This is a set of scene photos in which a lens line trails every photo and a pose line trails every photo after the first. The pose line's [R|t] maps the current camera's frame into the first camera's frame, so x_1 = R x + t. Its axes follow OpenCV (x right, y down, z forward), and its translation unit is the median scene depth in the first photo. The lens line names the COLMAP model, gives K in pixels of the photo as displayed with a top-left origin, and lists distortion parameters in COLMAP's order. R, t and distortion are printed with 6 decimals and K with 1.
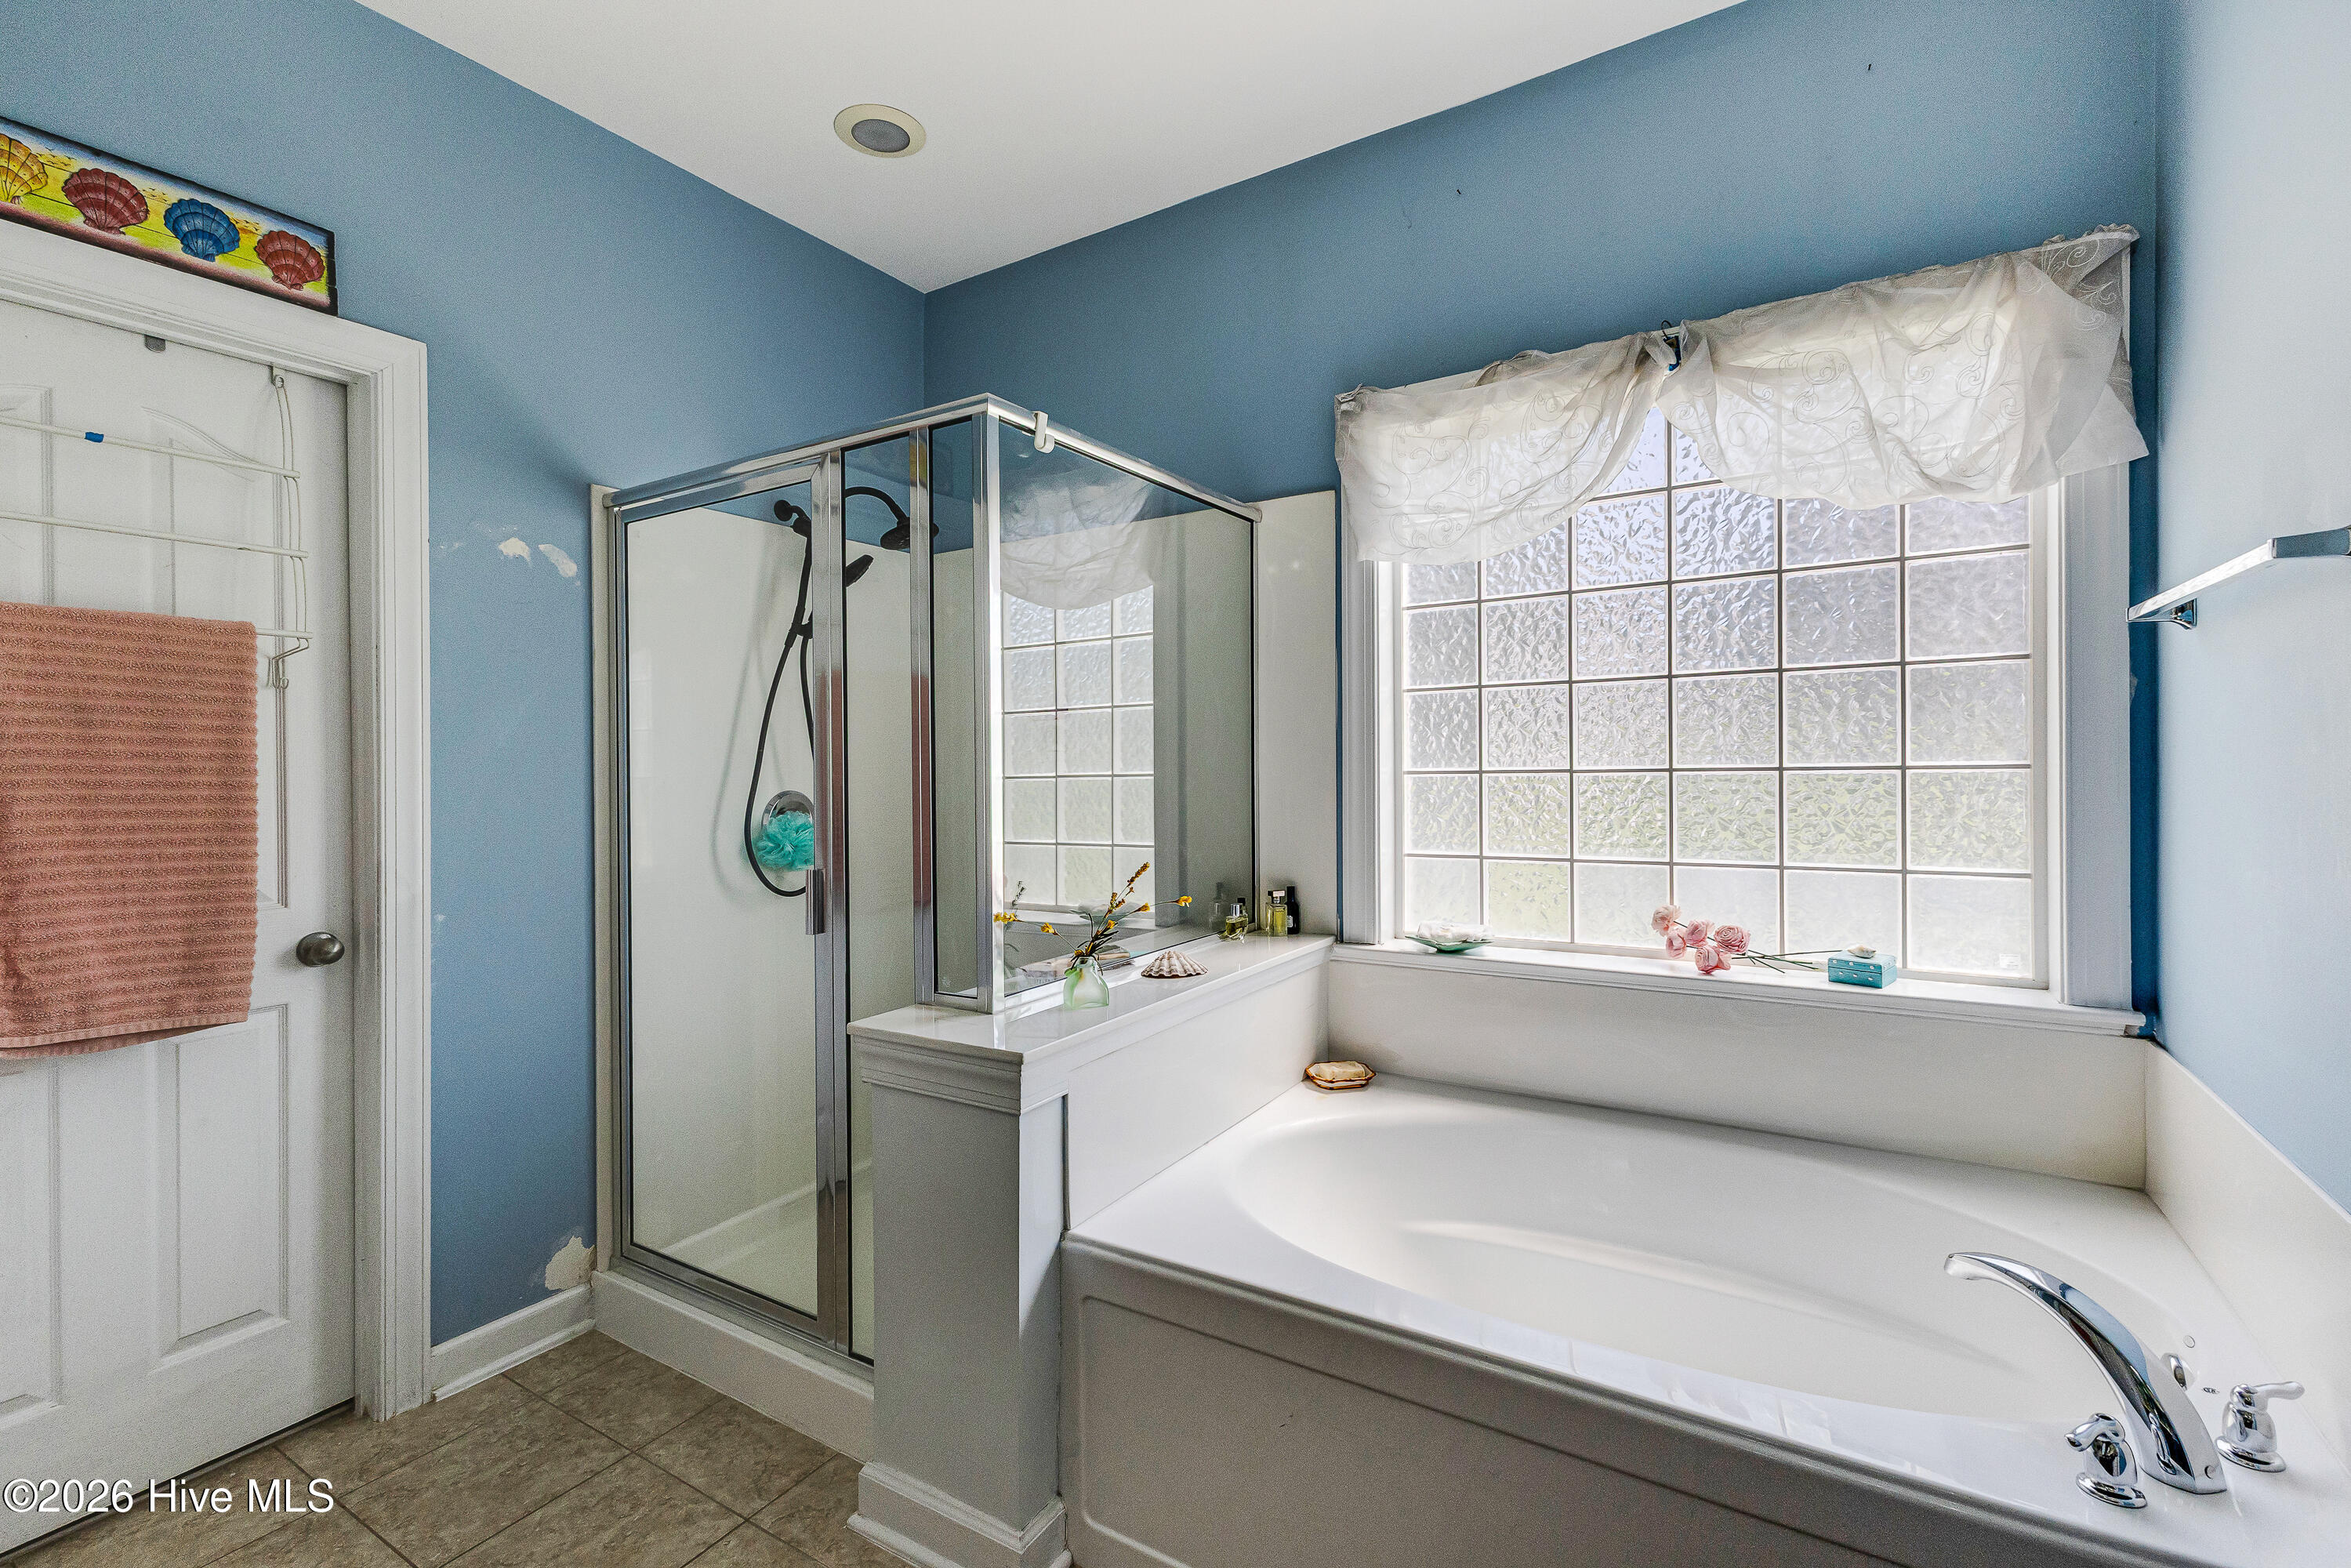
lens RADIAL K [[1031.9, 0, 1180.4], [0, 1031.9, 769.6], [0, 0, 1]] dist [0.014982, -0.004272]
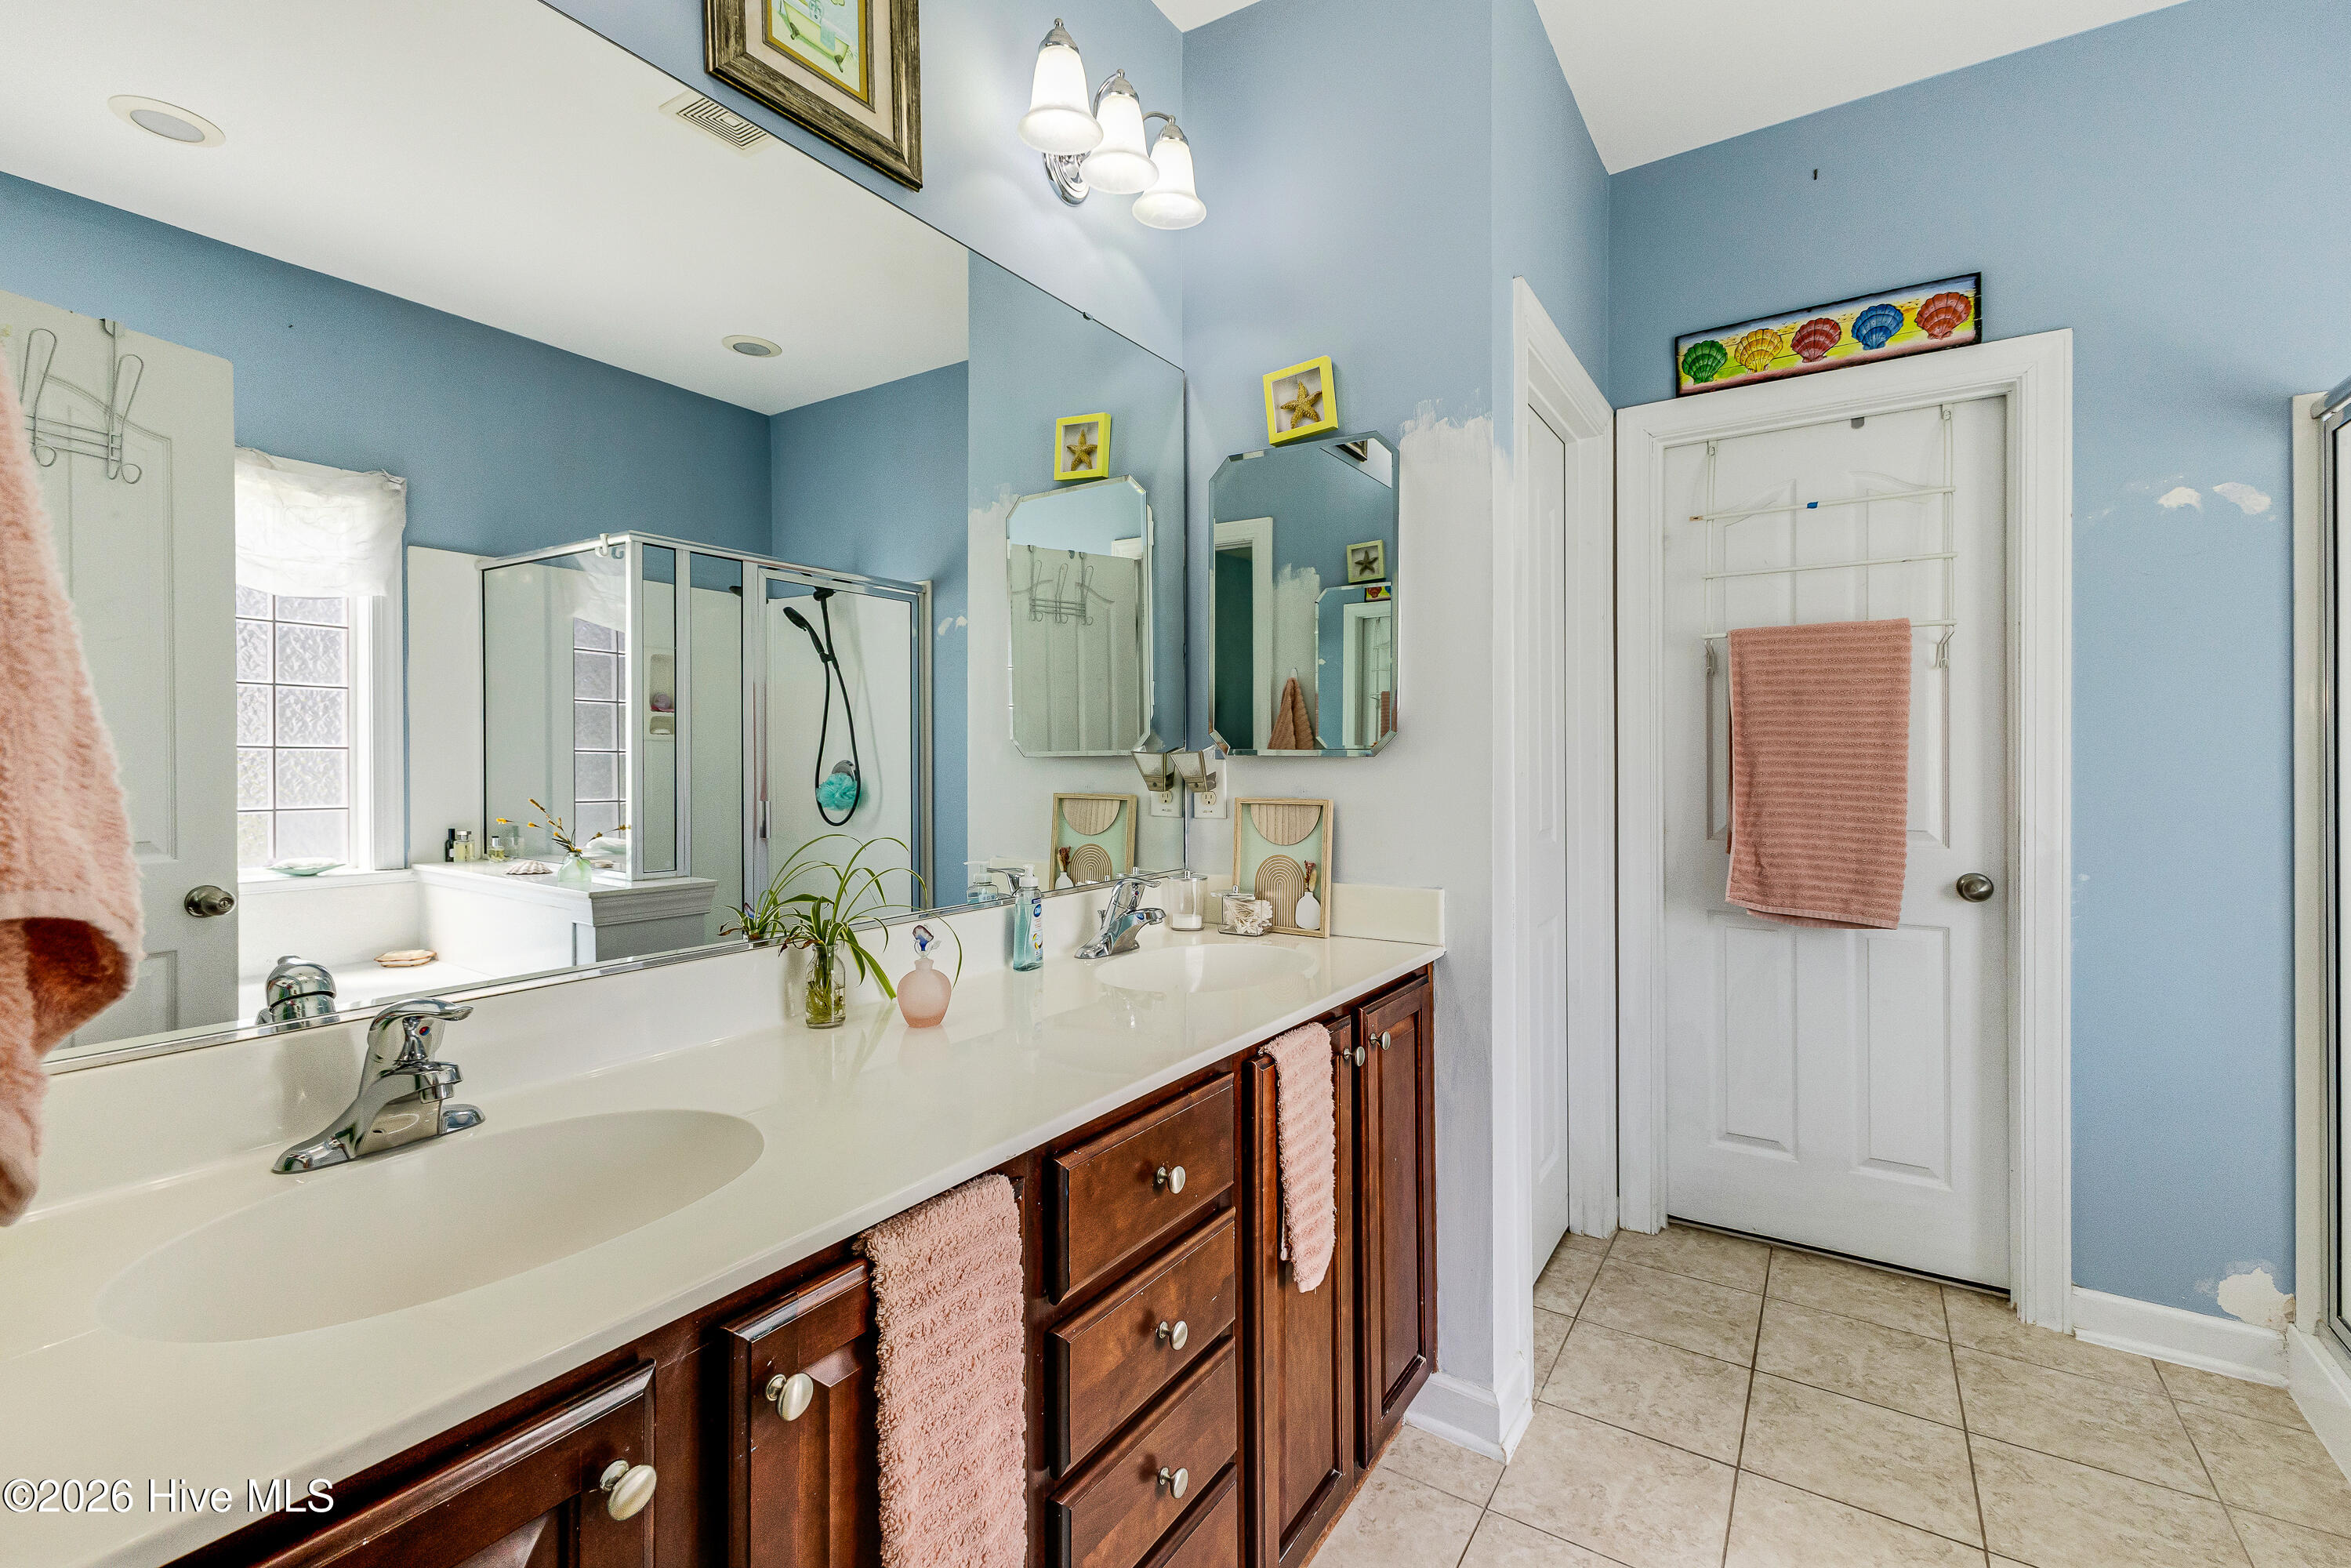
lens RADIAL K [[1031.9, 0, 1180.4], [0, 1031.9, 769.6], [0, 0, 1]] dist [0.014982, -0.004272]
pose [[-0.021856, 0.025132, -0.999445, 0.409049], [-0.006067, 0.999662, 0.025270, 0.017272], [0.999743, 0.006616, -0.021696, 0.145010]]
